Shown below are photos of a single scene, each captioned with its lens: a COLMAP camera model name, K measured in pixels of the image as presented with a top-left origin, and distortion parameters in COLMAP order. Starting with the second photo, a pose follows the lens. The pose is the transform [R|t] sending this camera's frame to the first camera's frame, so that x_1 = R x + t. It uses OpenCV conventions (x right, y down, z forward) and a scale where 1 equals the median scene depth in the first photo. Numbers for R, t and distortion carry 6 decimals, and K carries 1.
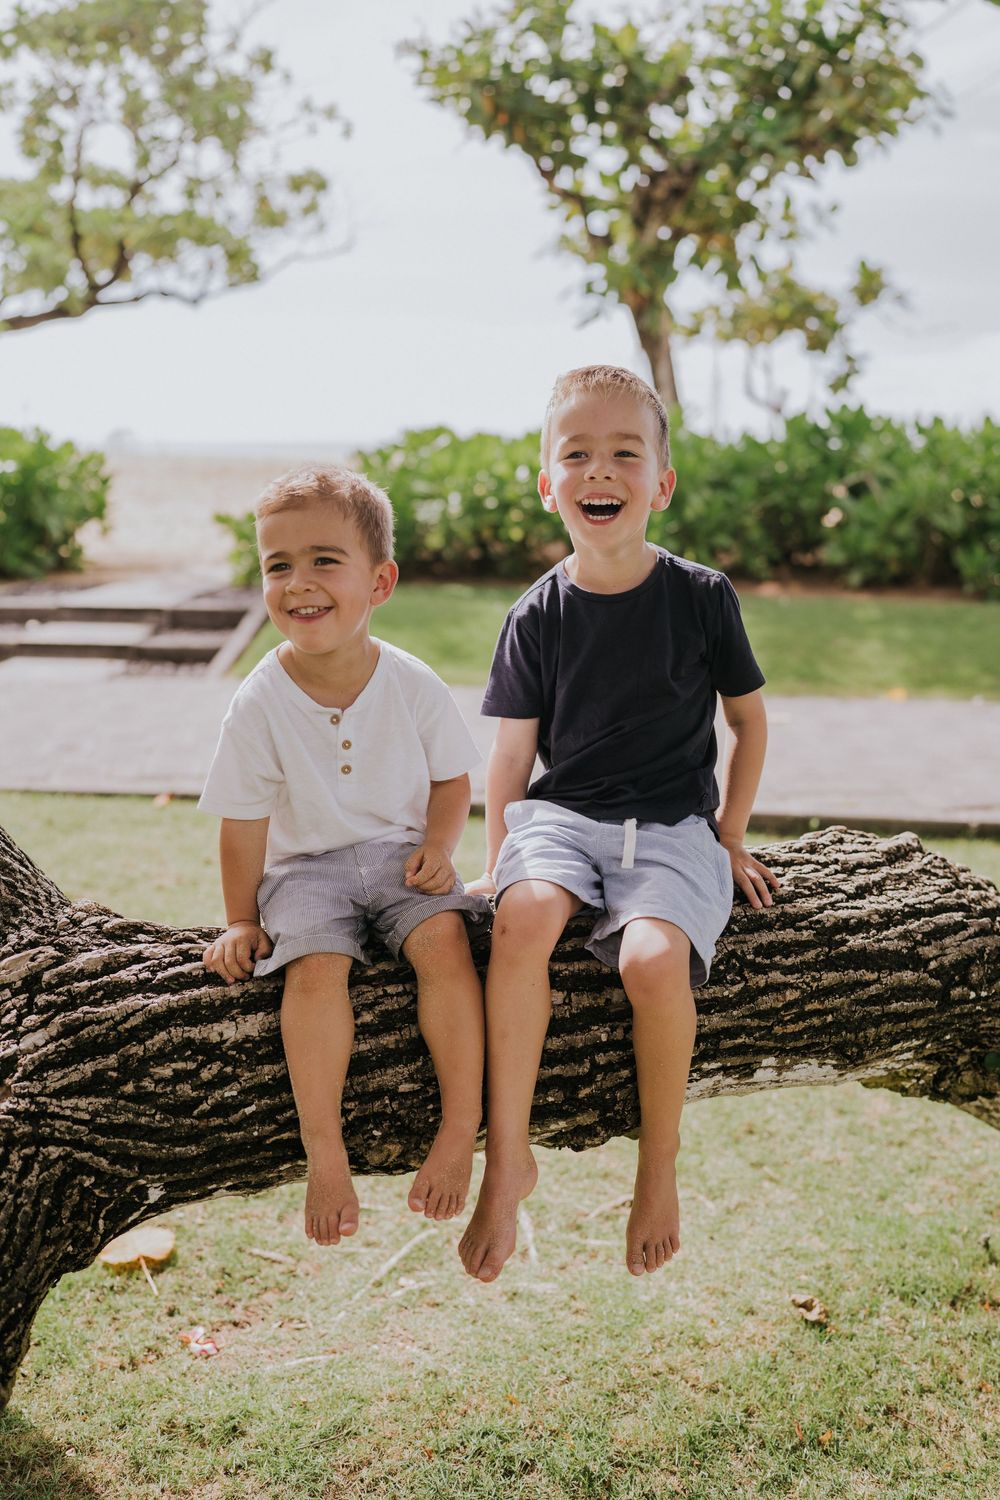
lens RADIAL K [[1499.8, 0, 500.5], [0, 1499.8, 771.4], [0, 0, 1]] dist [-0.004187, 0.112097]
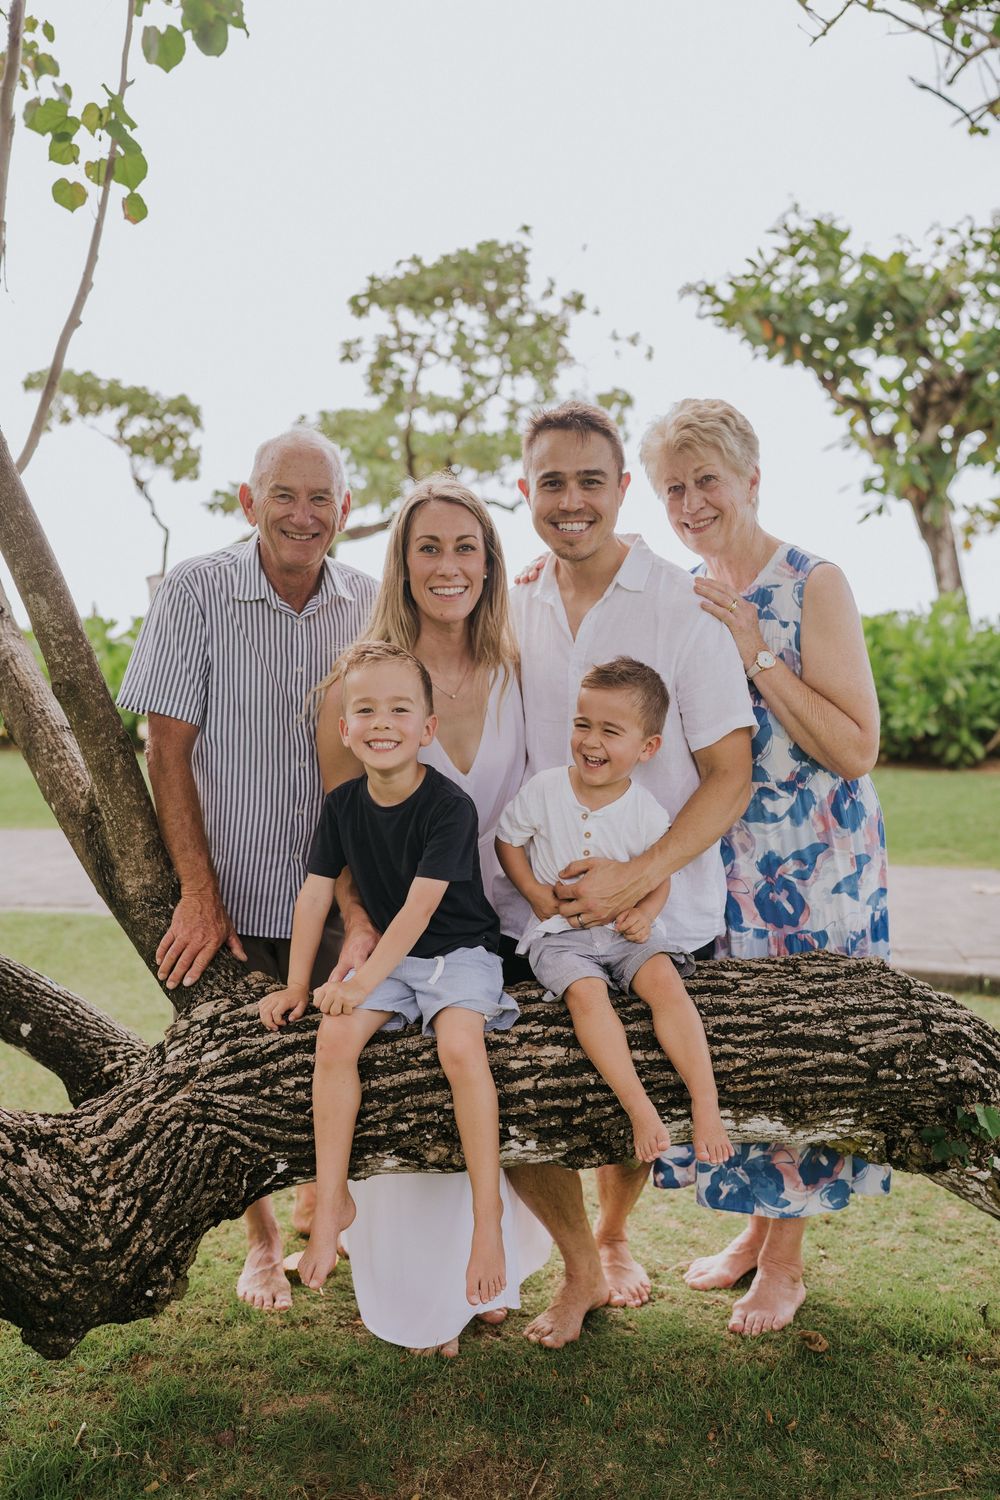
lens RADIAL K [[1497.1, 0, 500.0], [0, 1497.1, 750.0], [0, 0, 1]] dist [0.046019, 0.011880]
pose [[0.974817, 0.002279, -0.222993, 0.279692], [-0.031284, 0.991457, -0.126624, 0.045321], [0.220799, 0.130411, 0.966561, -0.405226]]
